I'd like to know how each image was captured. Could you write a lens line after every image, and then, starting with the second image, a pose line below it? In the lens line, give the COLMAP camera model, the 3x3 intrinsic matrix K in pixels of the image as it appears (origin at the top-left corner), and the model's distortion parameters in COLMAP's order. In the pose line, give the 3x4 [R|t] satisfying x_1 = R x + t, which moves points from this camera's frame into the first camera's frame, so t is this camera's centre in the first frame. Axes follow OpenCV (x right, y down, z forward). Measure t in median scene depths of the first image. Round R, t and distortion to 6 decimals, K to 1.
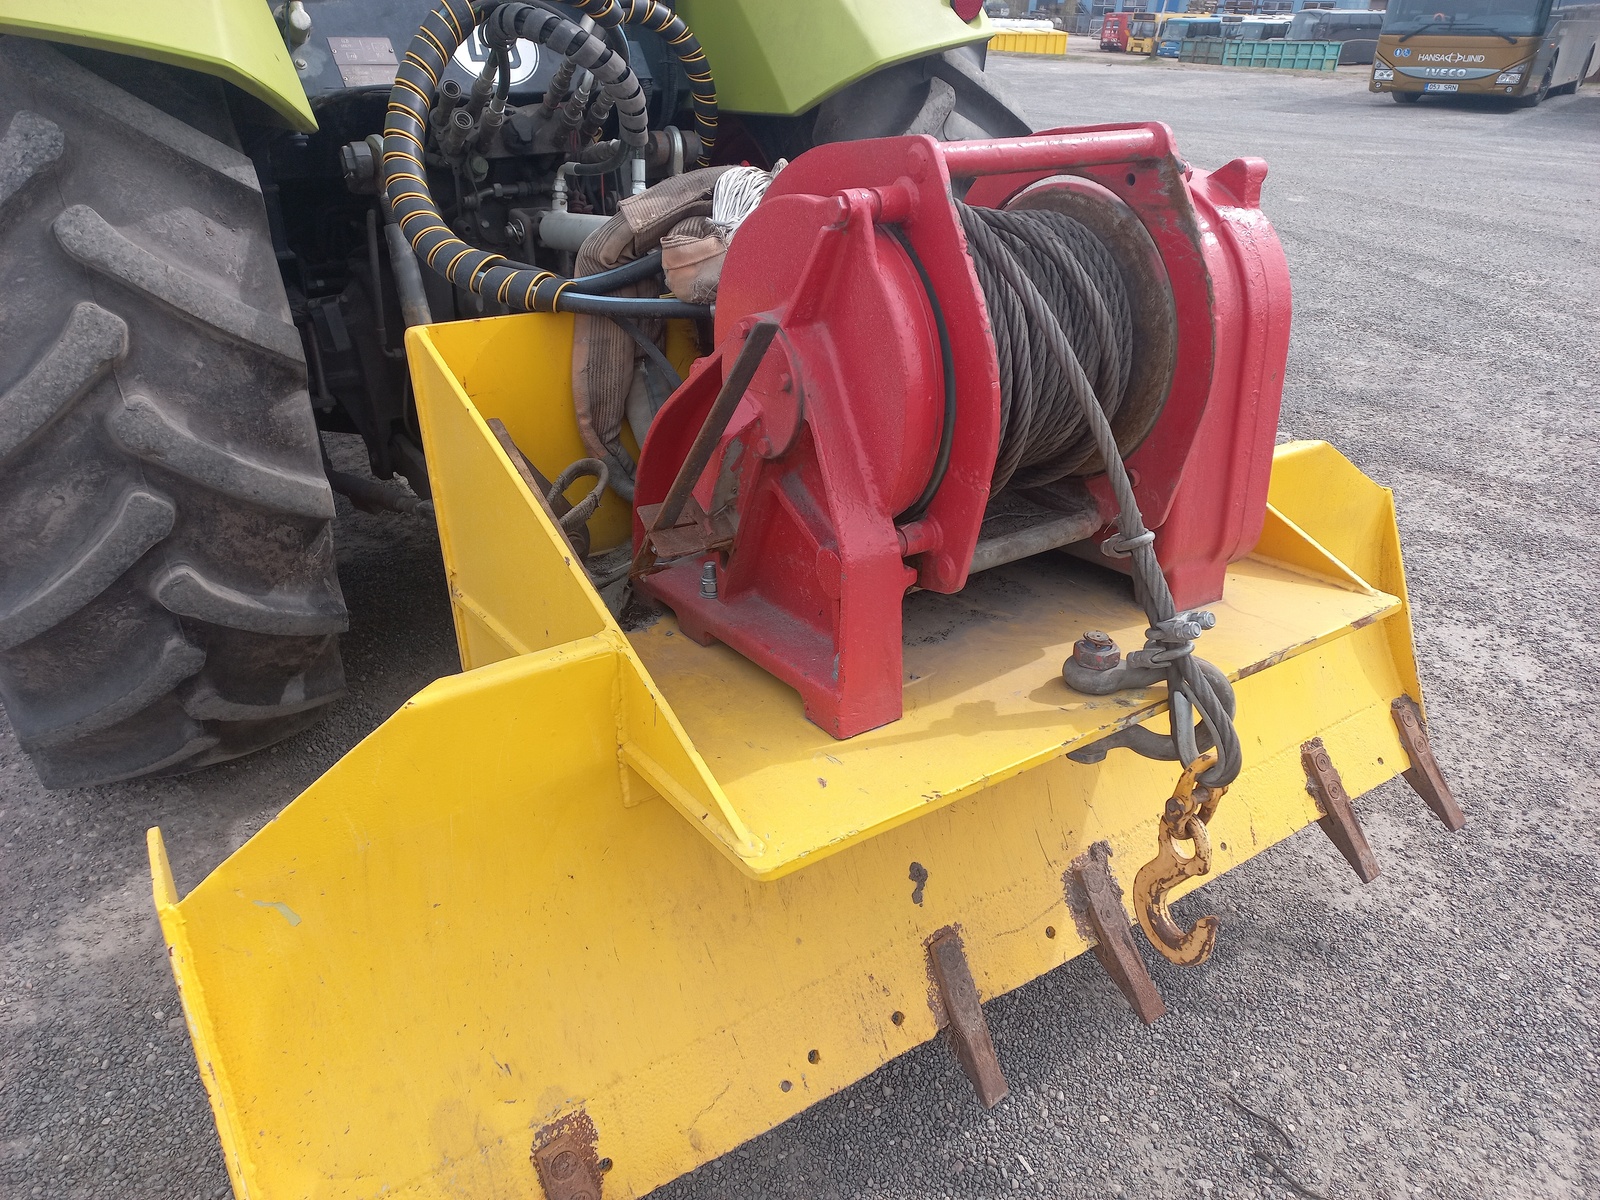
lens RADIAL K [[1154.7, 0, 793.1], [0, 1154.7, 622.4], [0, 0, 1]] dist [0.051518, -0.013870]
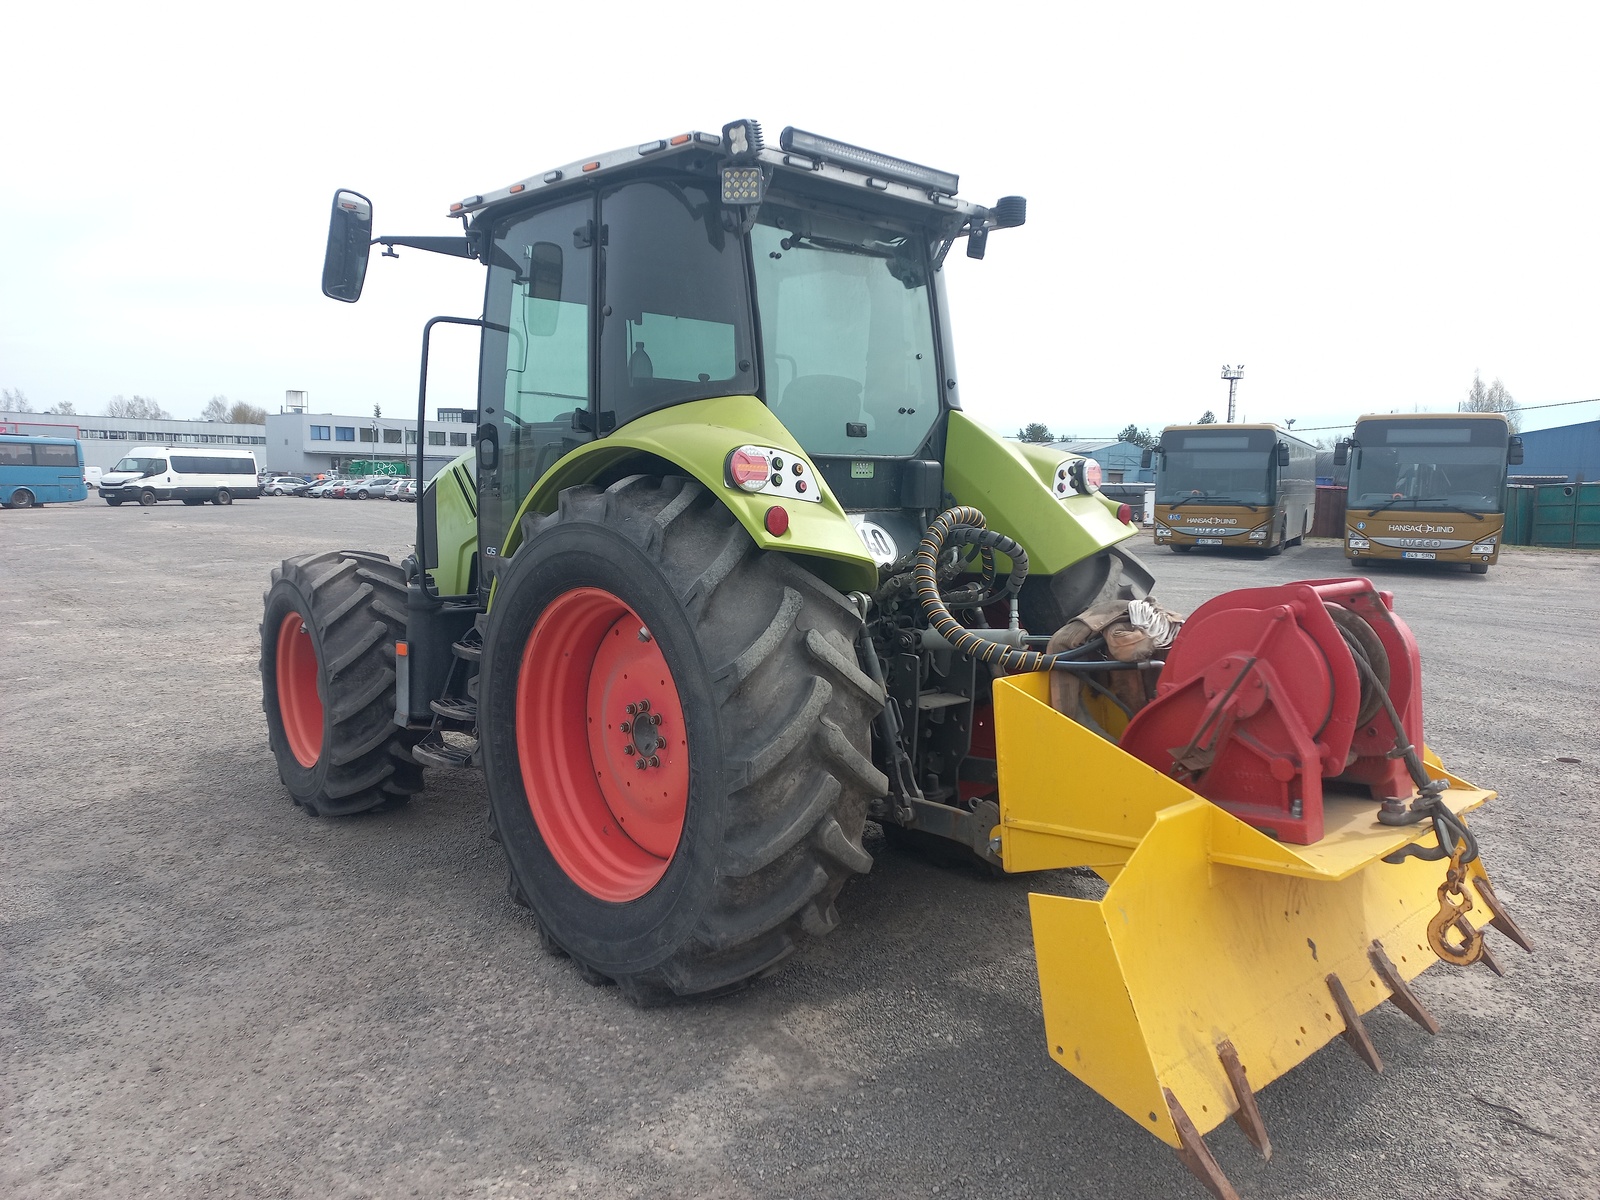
lens RADIAL K [[1154.7, 0, 798.1], [0, 1154.7, 602.9], [0, 0, 1]] dist [0.051518, -0.013870]
pose [[0.988469, -0.024280, 0.149467, -0.889162], [0.077552, 0.928958, -0.361970, 0.292896], [-0.130060, 0.369388, 0.920129, -0.764674]]
